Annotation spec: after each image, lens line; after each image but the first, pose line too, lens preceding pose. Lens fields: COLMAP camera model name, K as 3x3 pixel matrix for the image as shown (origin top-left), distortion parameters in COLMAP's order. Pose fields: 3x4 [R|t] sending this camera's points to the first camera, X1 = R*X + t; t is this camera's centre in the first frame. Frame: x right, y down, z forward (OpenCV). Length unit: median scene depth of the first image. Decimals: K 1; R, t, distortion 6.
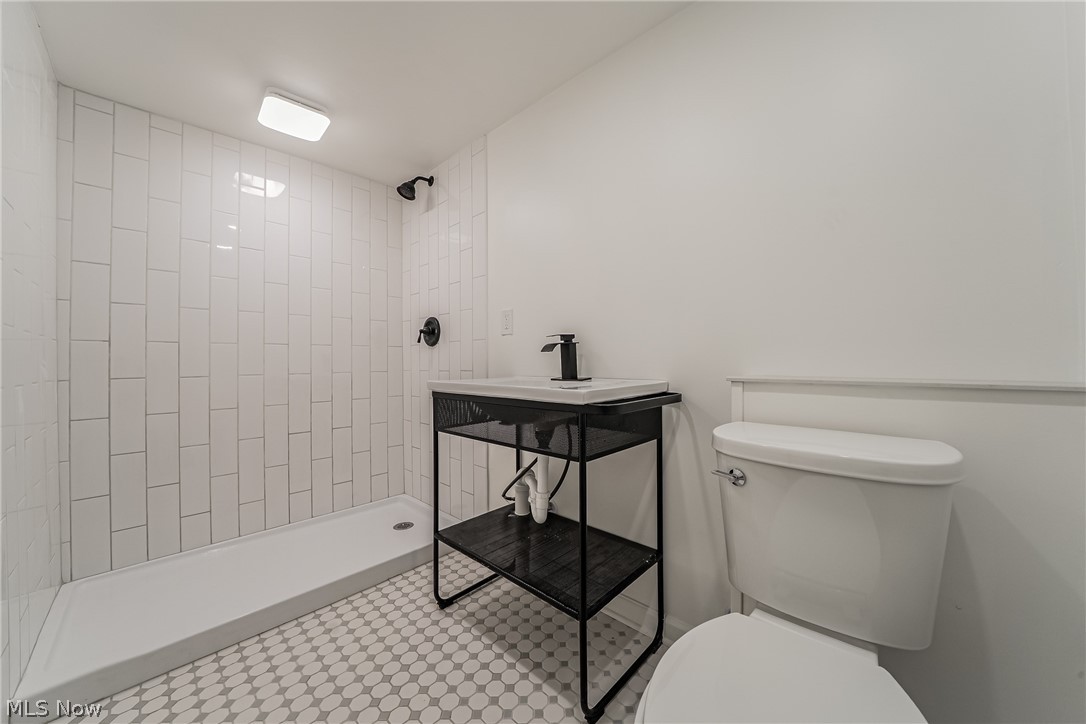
lens RADIAL K [[380.4, 0, 544.7], [0, 380.4, 370.6], [0, 0, 1]] dist [-0.000876, -0.000050]
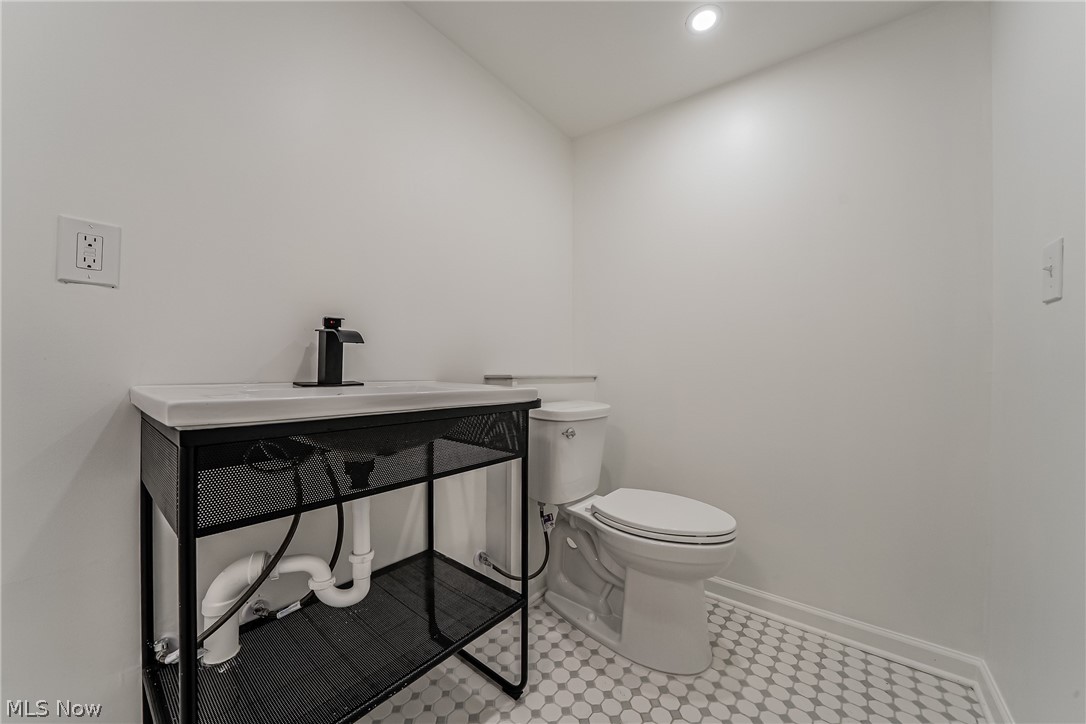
lens RADIAL K [[380.4, 0, 544.7], [0, 380.4, 370.6], [0, 0, 1]] dist [-0.000876, -0.000050]
pose [[-0.082904, 0.006287, 0.996538, -0.700428], [0.008776, 0.999946, -0.005578, 0.005141], [-0.996519, 0.008283, -0.082955, 0.725975]]
